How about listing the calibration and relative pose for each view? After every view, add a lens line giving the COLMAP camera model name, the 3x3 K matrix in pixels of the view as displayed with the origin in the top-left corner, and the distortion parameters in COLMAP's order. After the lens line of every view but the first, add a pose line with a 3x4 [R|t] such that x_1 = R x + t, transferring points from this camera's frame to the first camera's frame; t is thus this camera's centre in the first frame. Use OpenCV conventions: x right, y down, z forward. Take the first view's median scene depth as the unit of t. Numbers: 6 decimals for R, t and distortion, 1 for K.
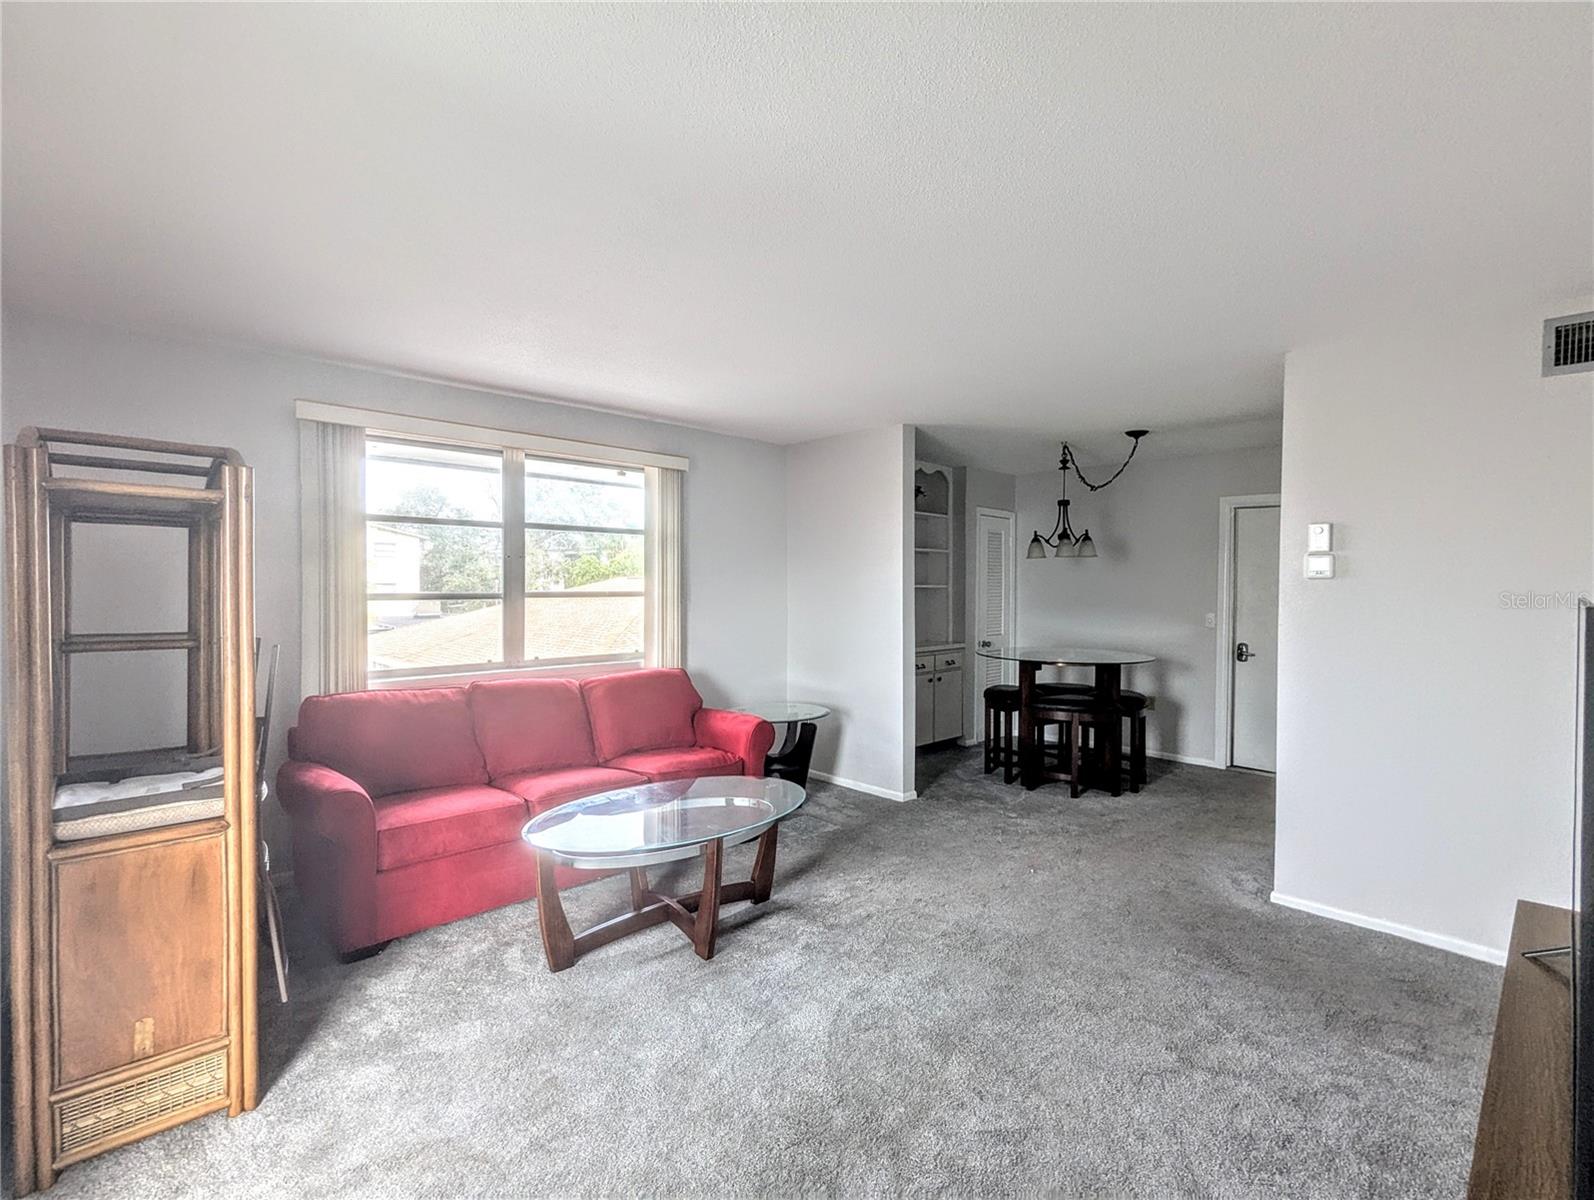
lens RADIAL K [[755.0, 0, 797.3], [0, 755.0, 603.7], [0, 0, 1]] dist [-0.001020, -0.000046]
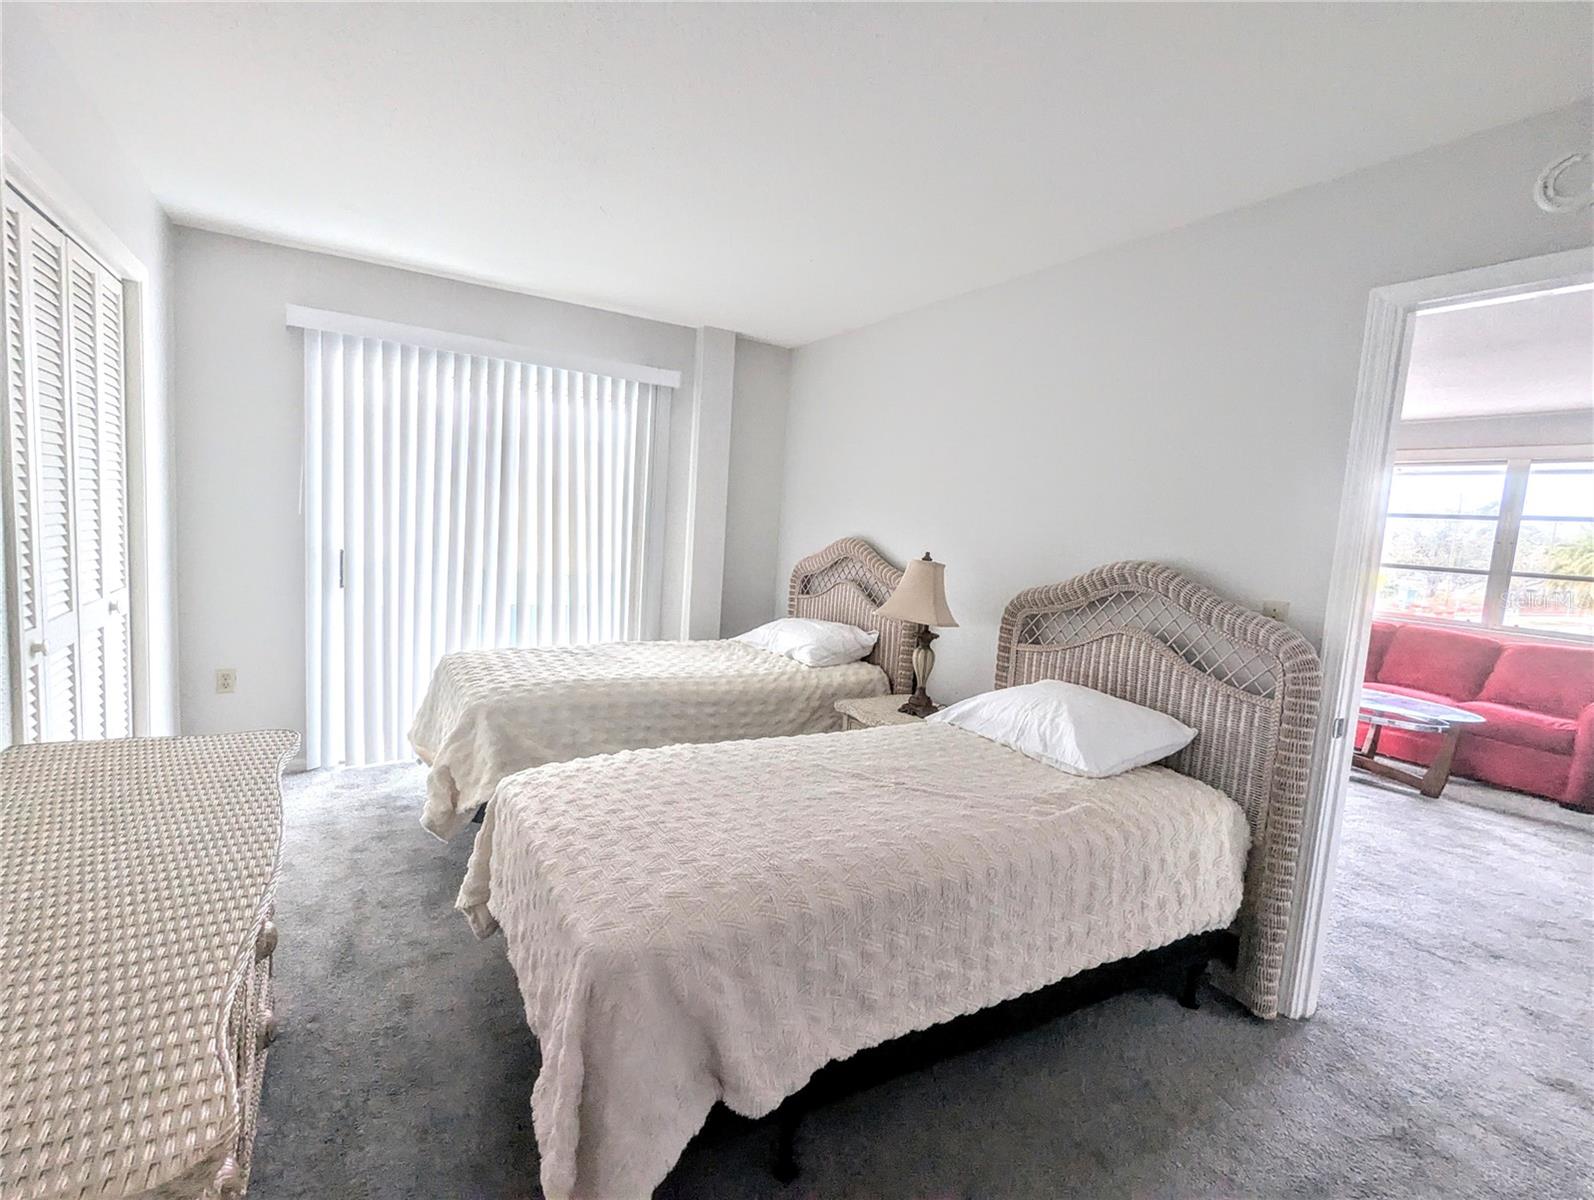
lens RADIAL K [[755.0, 0, 797.3], [0, 755.0, 603.7], [0, 0, 1]] dist [-0.001020, -0.000046]
pose [[-0.218767, 0.087404, -0.971855, 0.911822], [-0.090914, 0.989822, 0.109485, 0.007213], [0.971533, 0.112306, -0.208595, 0.095885]]
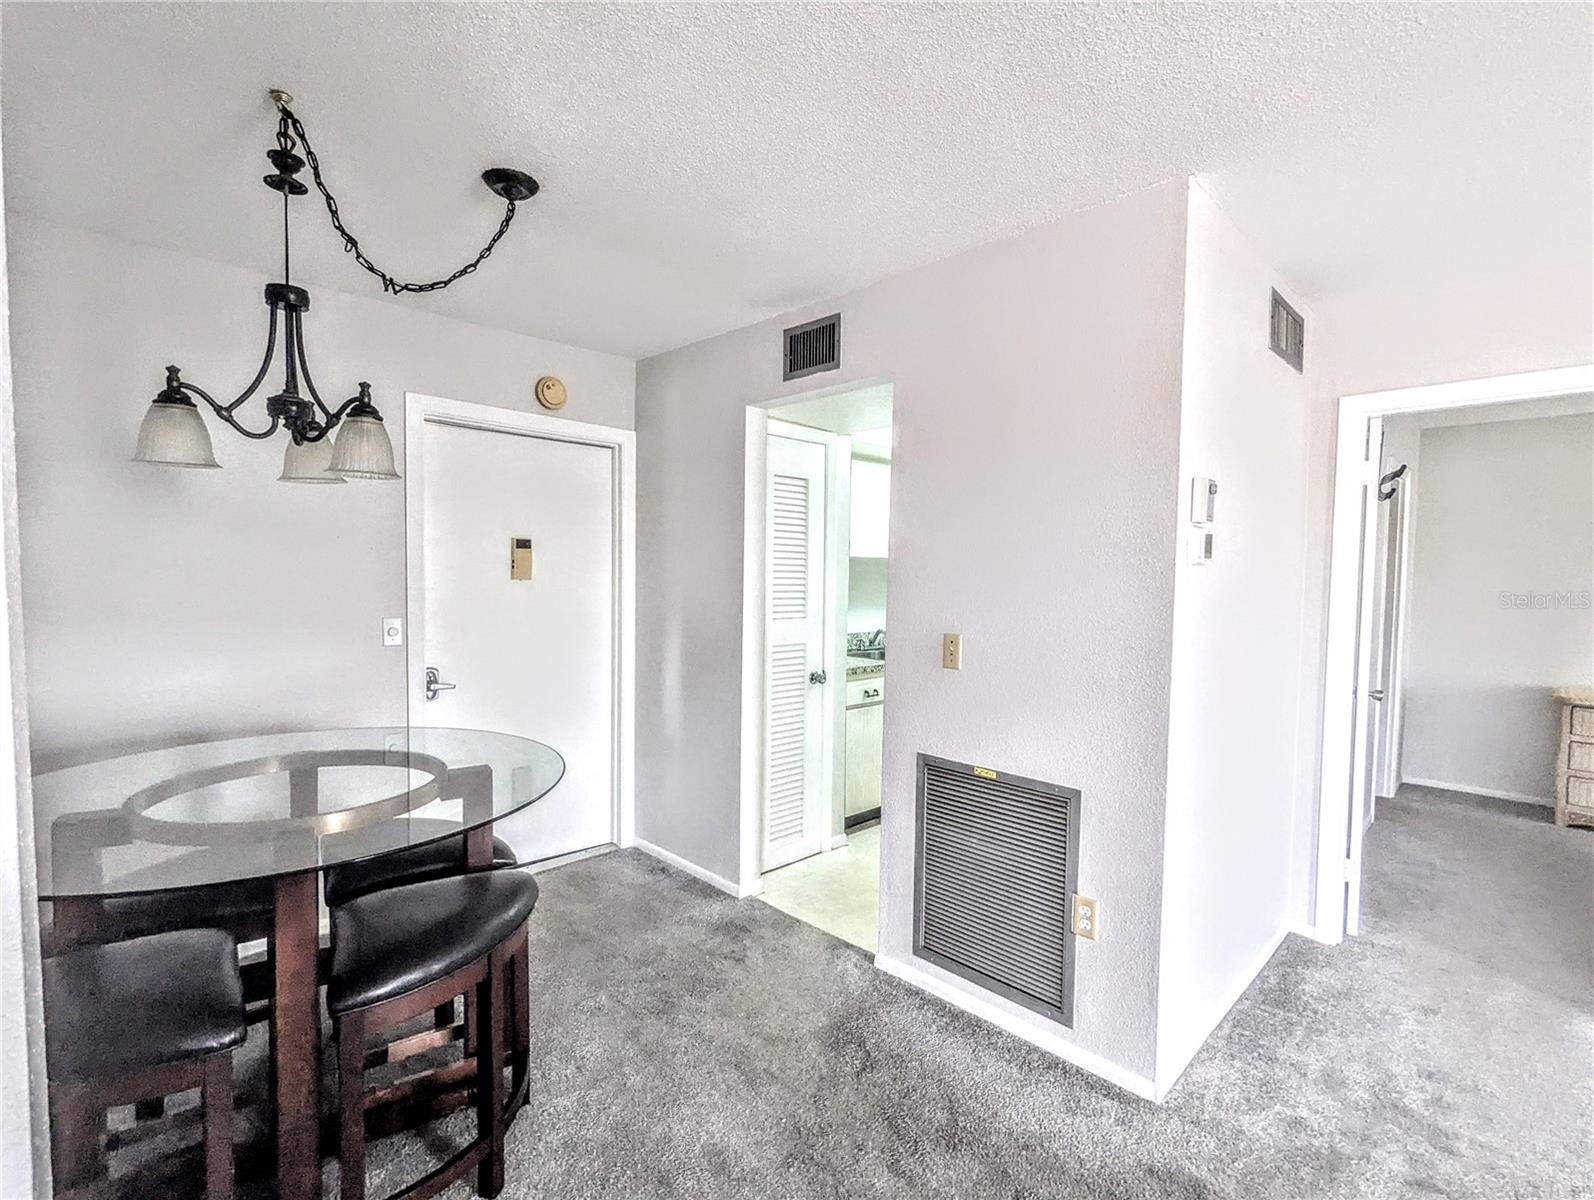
lens RADIAL K [[755.0, 0, 797.3], [0, 755.0, 603.7], [0, 0, 1]] dist [-0.001020, -0.000046]
pose [[-0.019012, -0.050268, 0.998555, 0.035069], [0.008512, 0.998691, 0.050437, -0.022606], [-0.999783, 0.009459, -0.018559, 0.811362]]
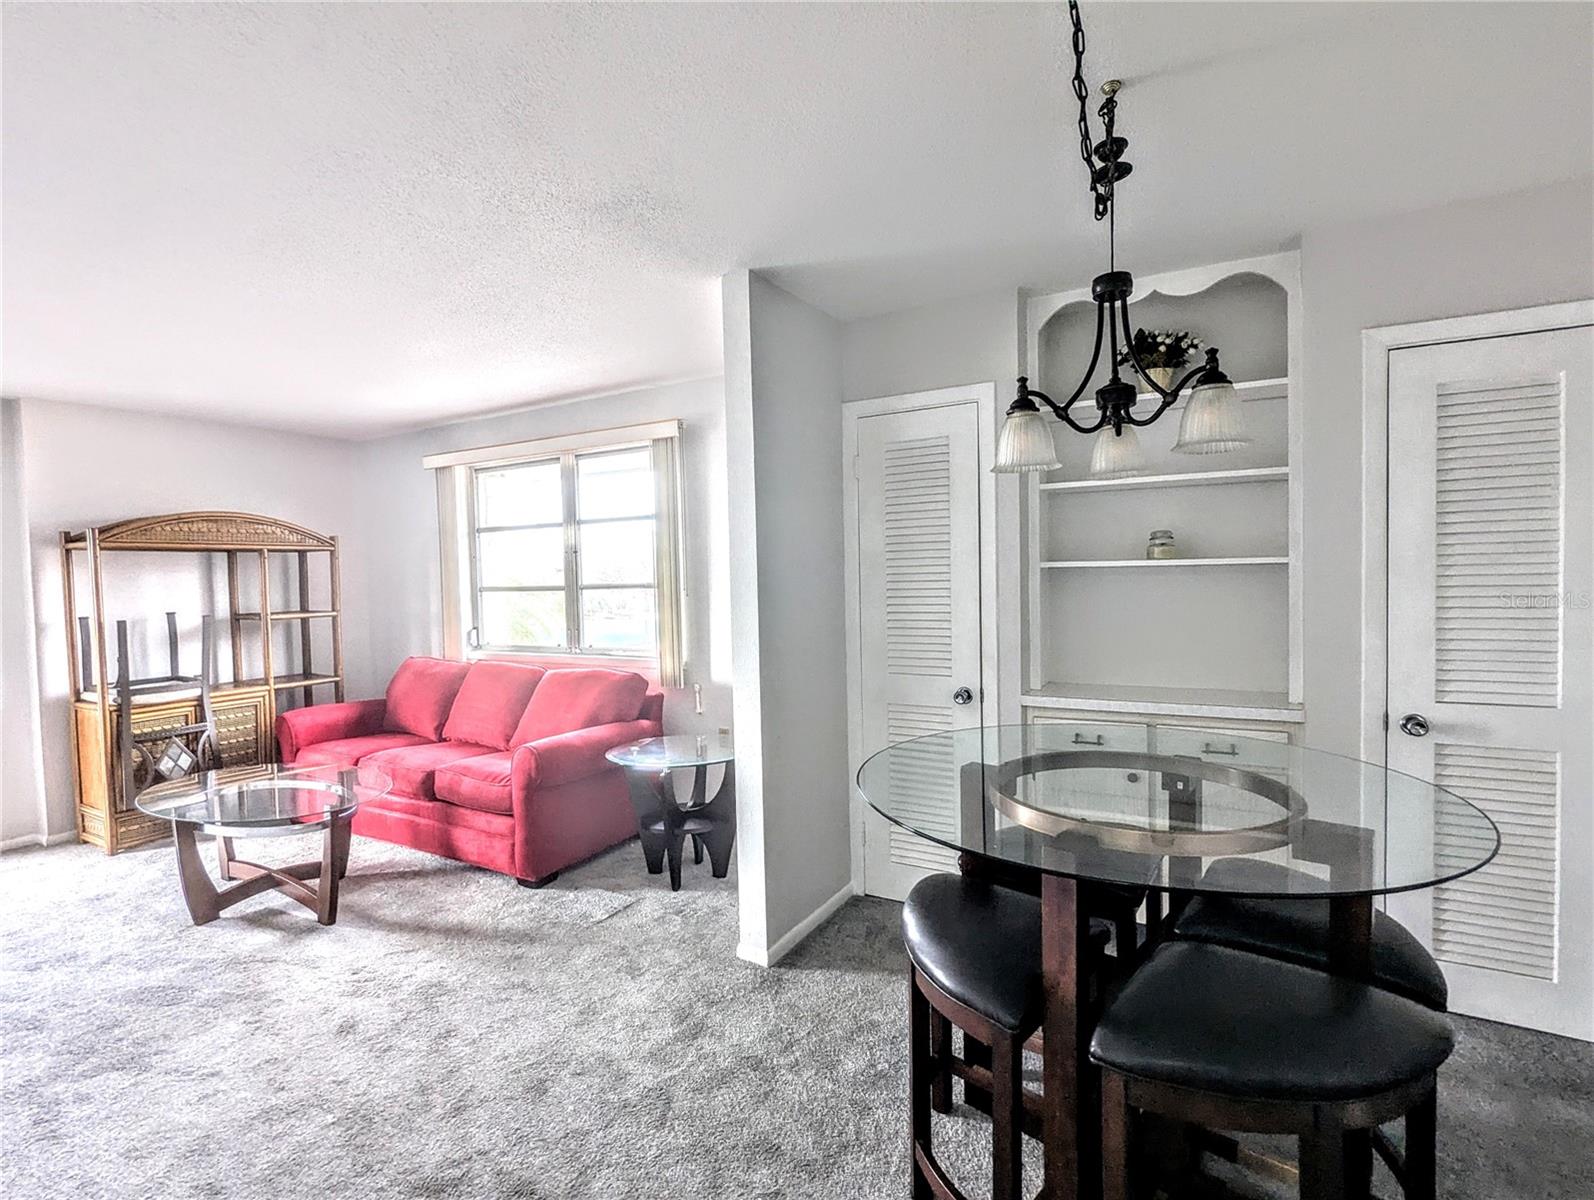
lens RADIAL K [[757.2, 0, 797.9], [0, 757.2, 602.2], [0, 0, 1]] dist [-0.010231, 0.005766]
pose [[0.297725, 0.024129, -0.954347, 0.622465], [0.002607, 0.999656, 0.026088, -0.014121], [0.954648, -0.010255, 0.297559, 0.798597]]
